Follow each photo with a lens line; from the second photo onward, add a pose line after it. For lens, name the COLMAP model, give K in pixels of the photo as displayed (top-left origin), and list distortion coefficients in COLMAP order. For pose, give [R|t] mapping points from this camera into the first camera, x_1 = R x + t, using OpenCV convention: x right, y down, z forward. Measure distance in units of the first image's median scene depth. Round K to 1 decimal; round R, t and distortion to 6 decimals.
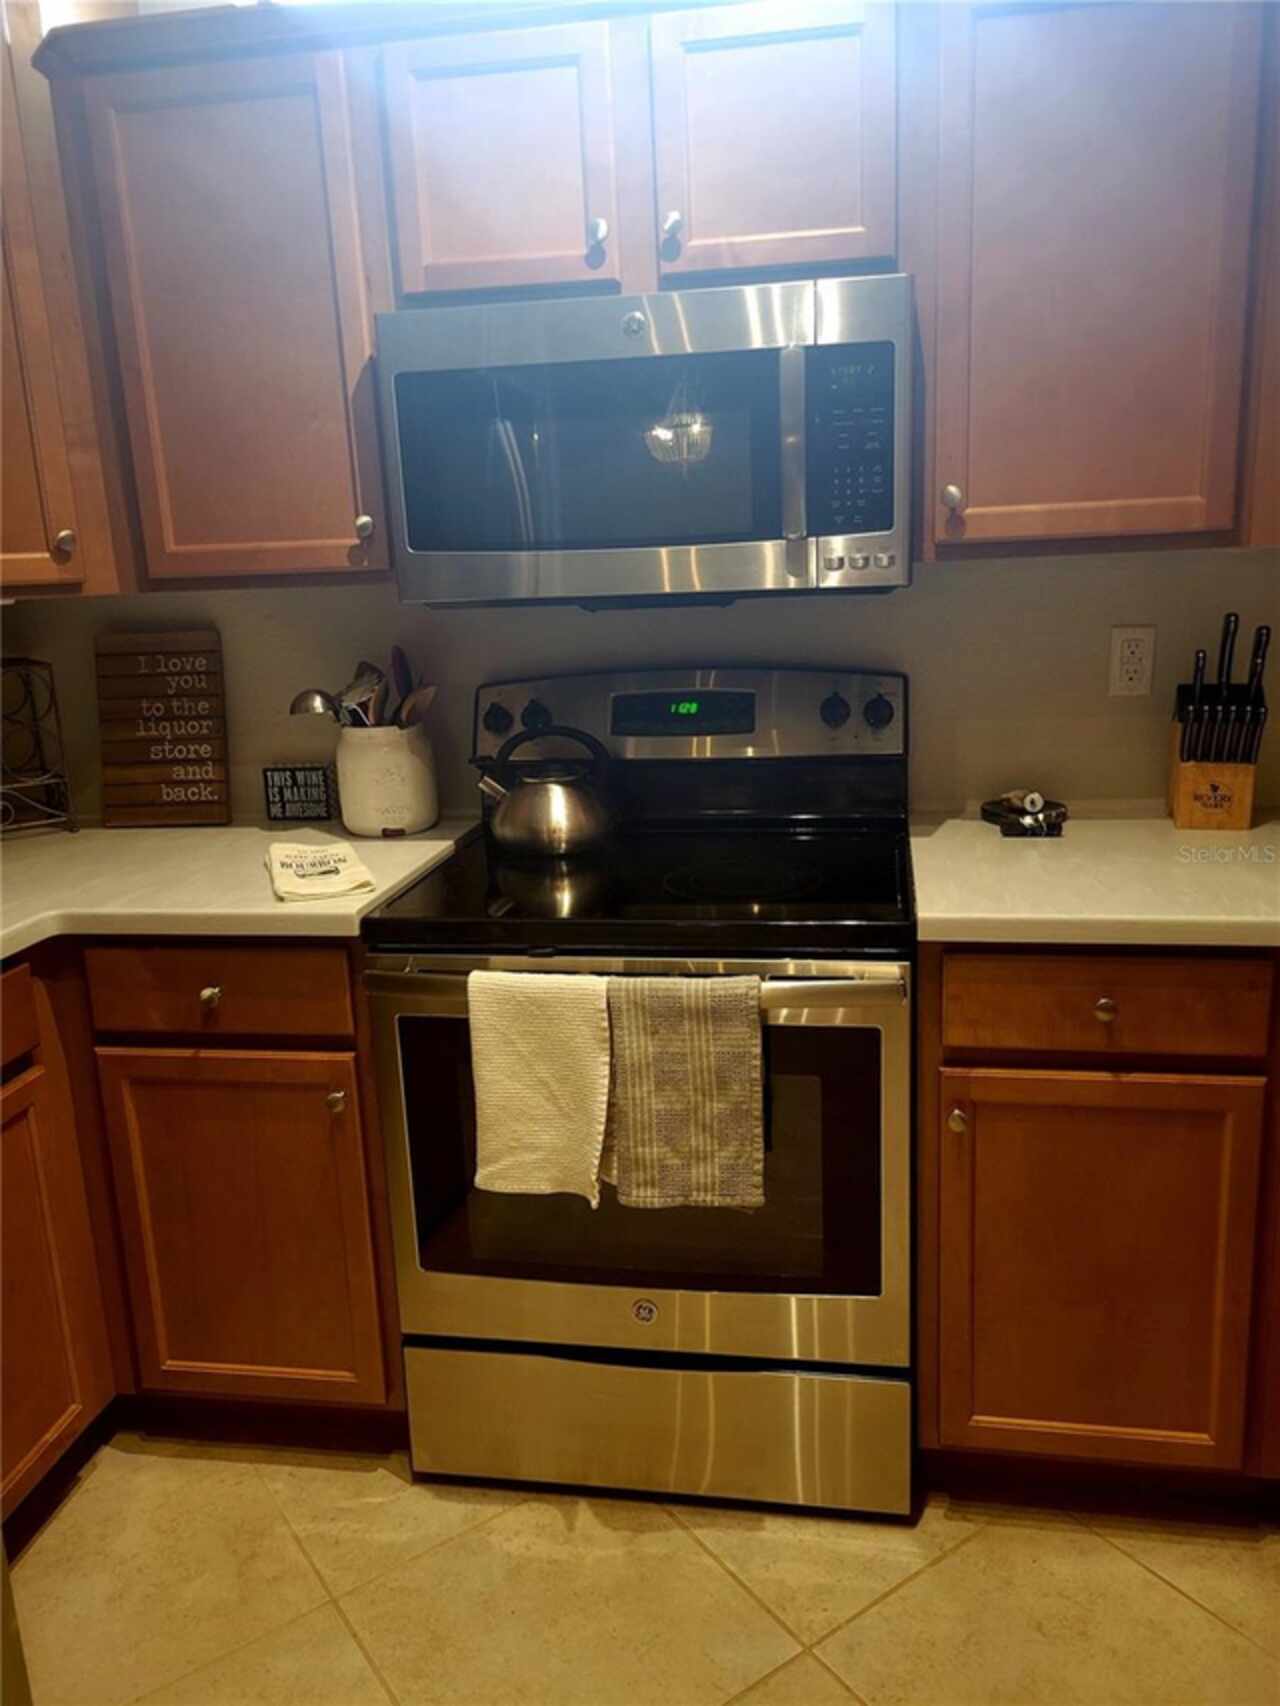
lens RADIAL K [[1283.6, 0, 643.0], [0, 1283.6, 850.1], [0, 0, 1]] dist [0.046750, -0.041103]
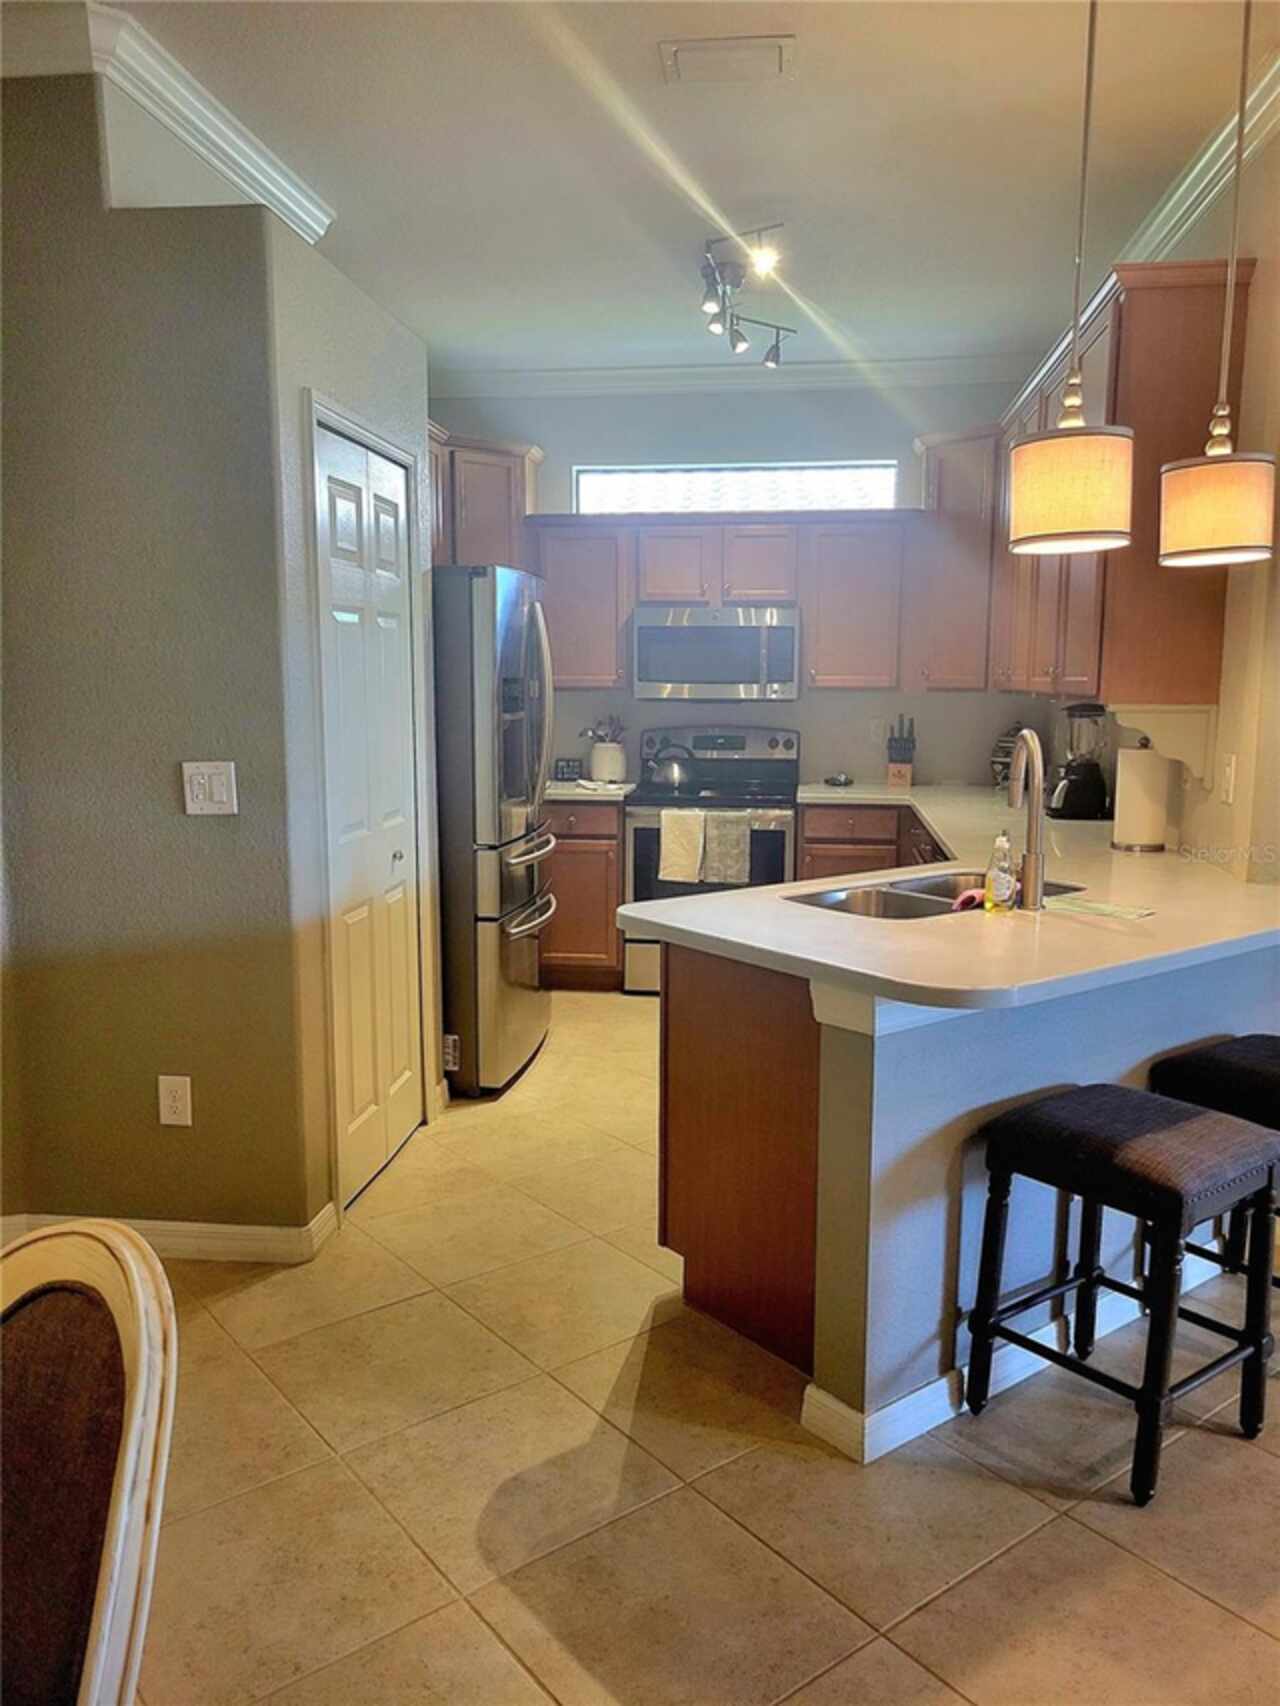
lens RADIAL K [[1283.6, 0, 640.3], [0, 1283.6, 855.7], [0, 0, 1]] dist [0.046750, -0.041103]
pose [[0.997932, 0.039636, 0.050605, -0.327232], [-0.034672, 0.994829, -0.095464, 0.494218], [-0.054127, 0.093512, 0.994146, -2.095774]]
